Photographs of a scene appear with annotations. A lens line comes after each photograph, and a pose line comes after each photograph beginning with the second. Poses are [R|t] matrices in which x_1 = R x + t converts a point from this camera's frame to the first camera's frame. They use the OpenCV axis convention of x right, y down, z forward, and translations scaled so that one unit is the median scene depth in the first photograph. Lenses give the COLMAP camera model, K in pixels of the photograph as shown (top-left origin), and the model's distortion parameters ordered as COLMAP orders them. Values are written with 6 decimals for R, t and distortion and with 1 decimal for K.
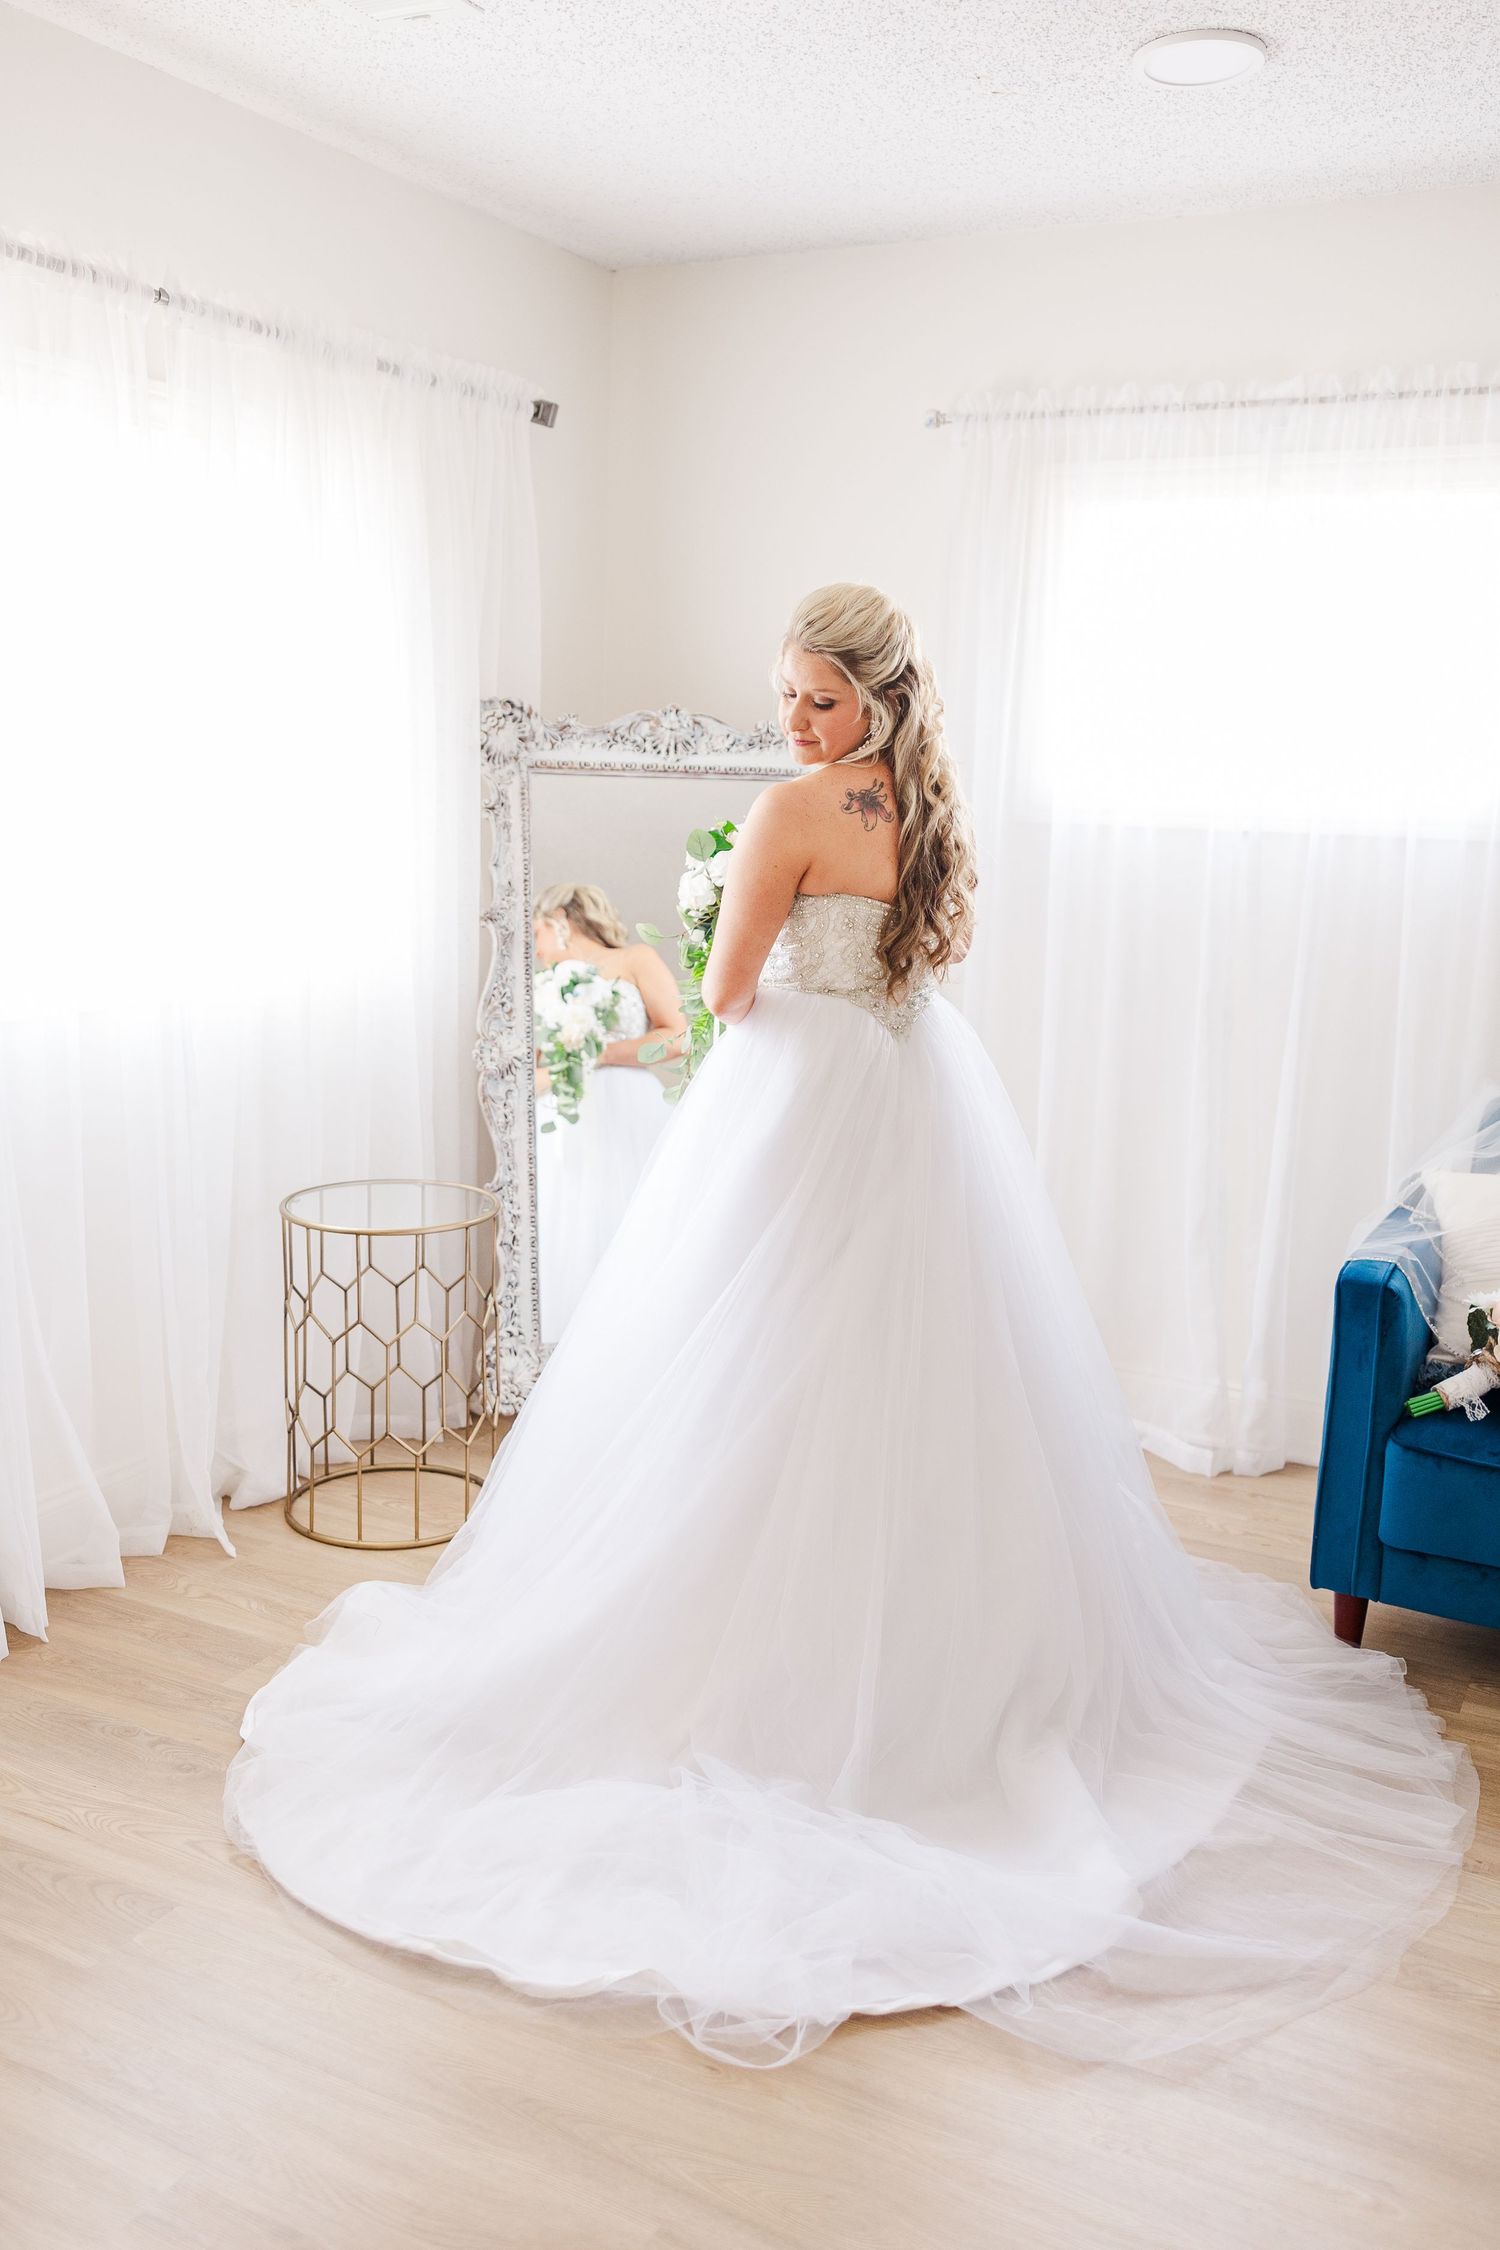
lens RADIAL K [[1898.4, 0, 697.2], [0, 1898.4, 1132.5], [0, 0, 1]] dist [0.017242, -0.024194]
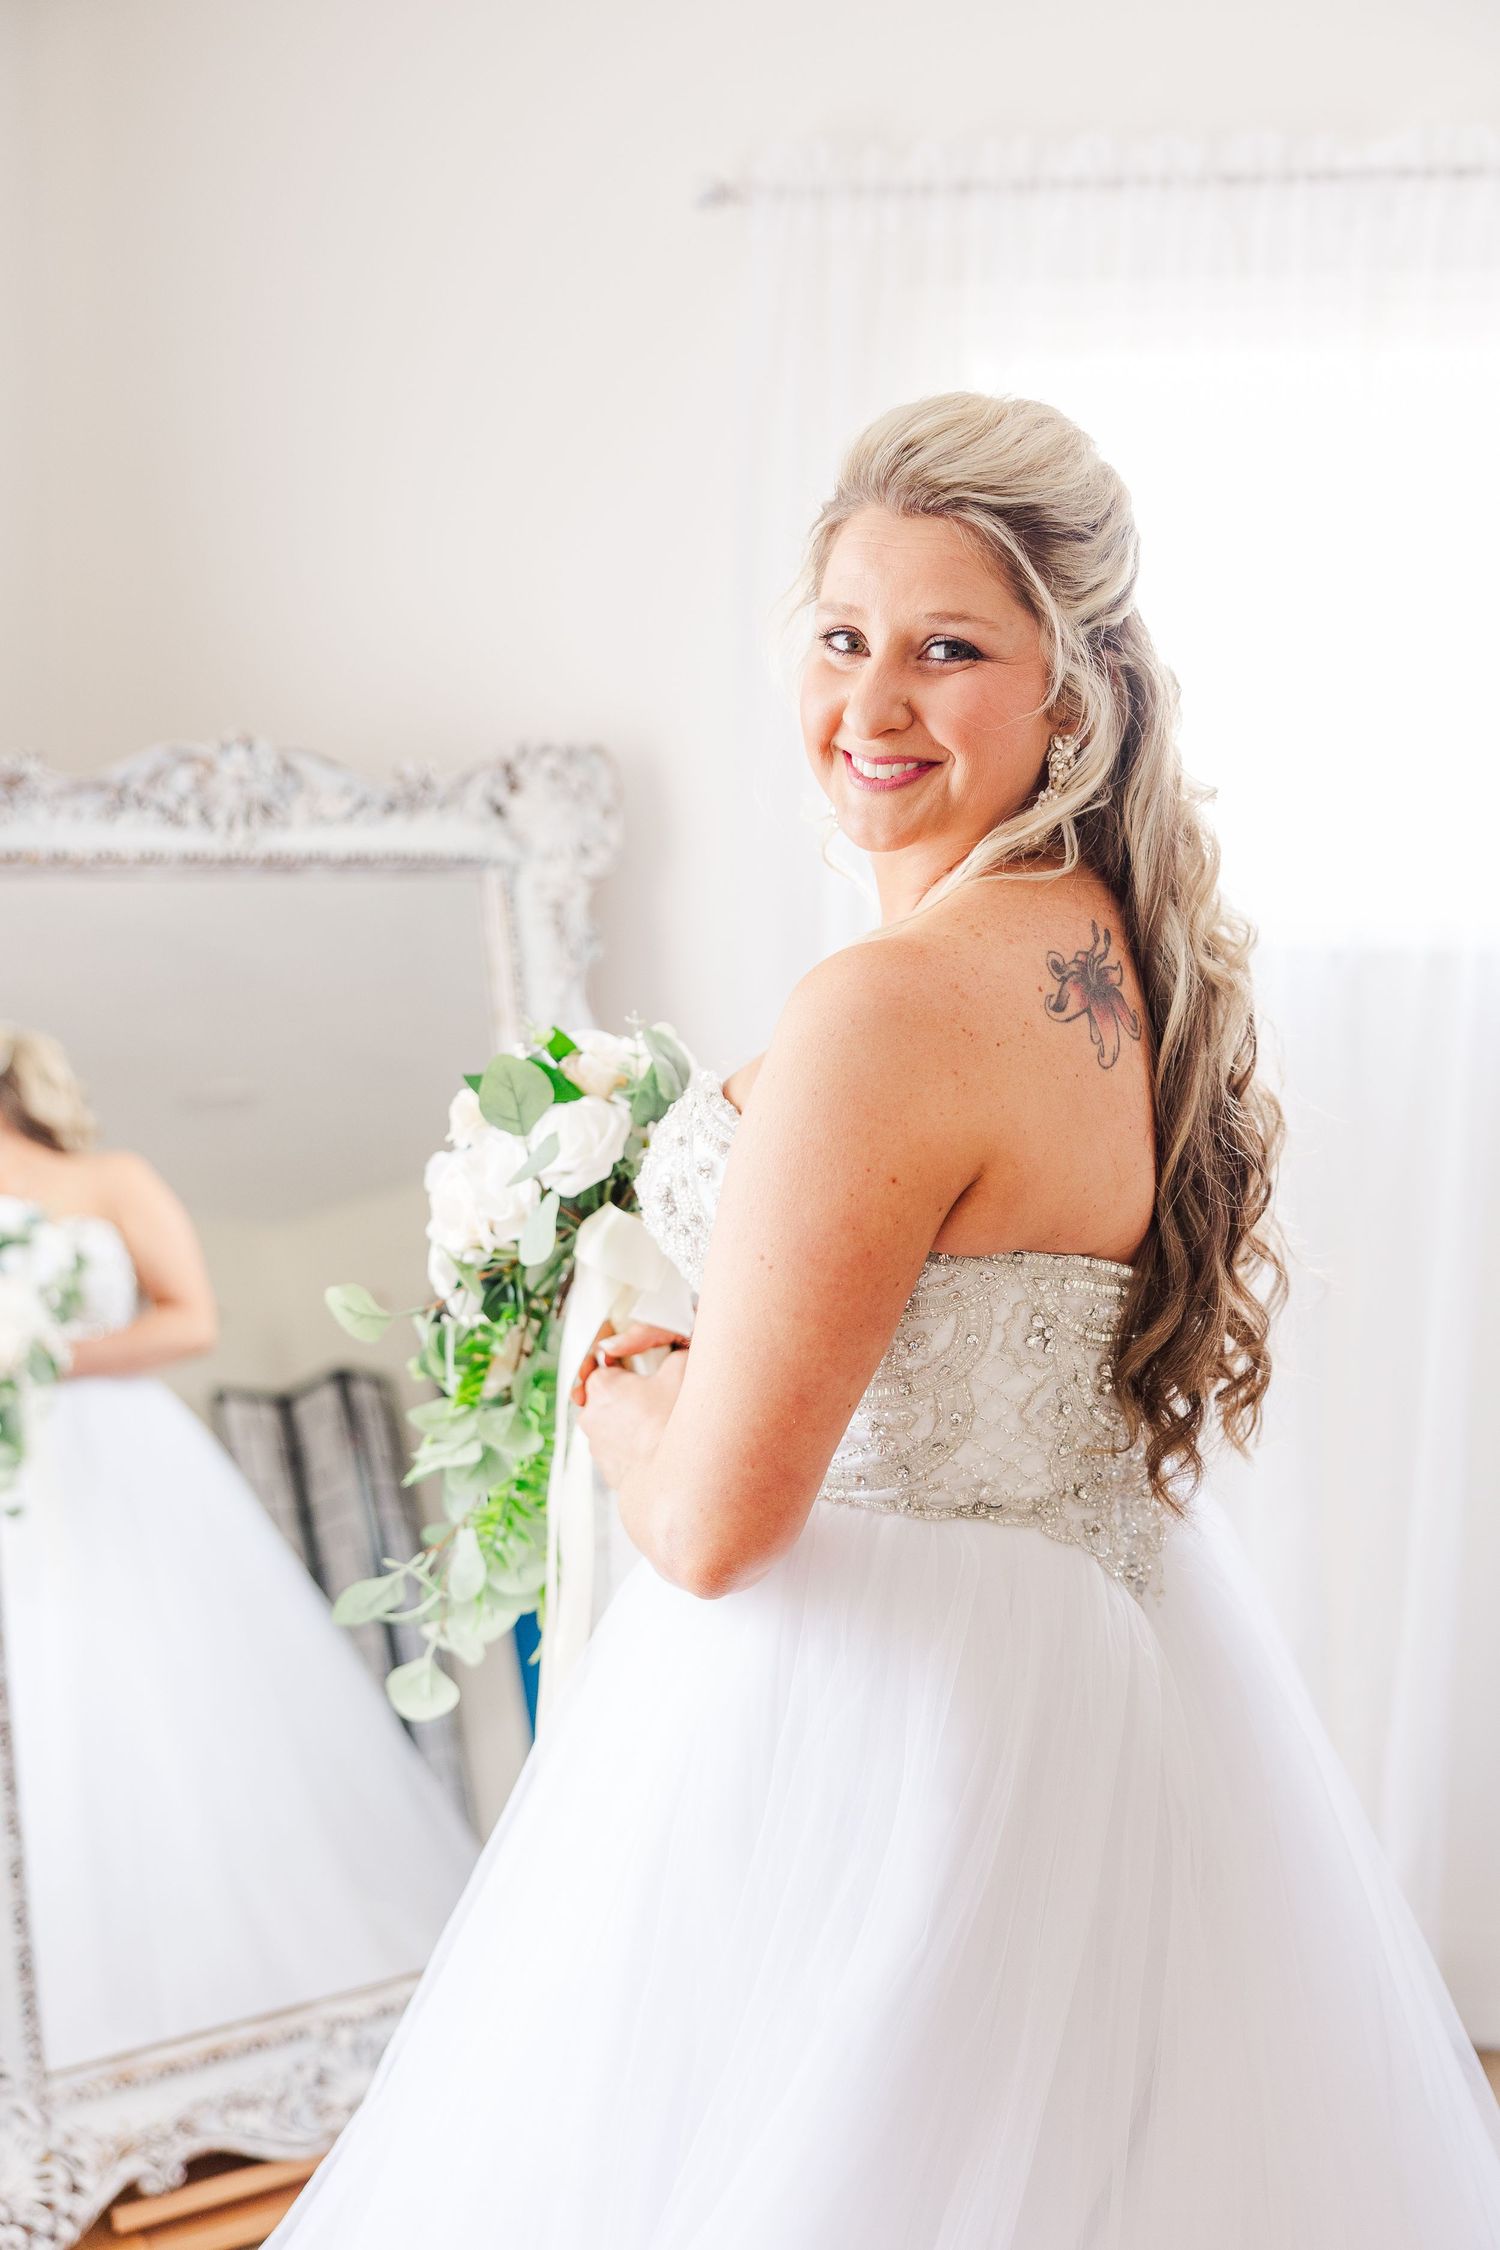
lens RADIAL K [[2342.5, 0, 780.4], [0, 2342.5, 1161.3], [0, 0, 1]] dist [0.013370, 0.000000]
pose [[0.955099, -0.060927, 0.289954, -0.064790], [0.071504, 0.997101, -0.026012, -0.089580], [-0.287529, 0.045577, 0.956687, 0.388960]]
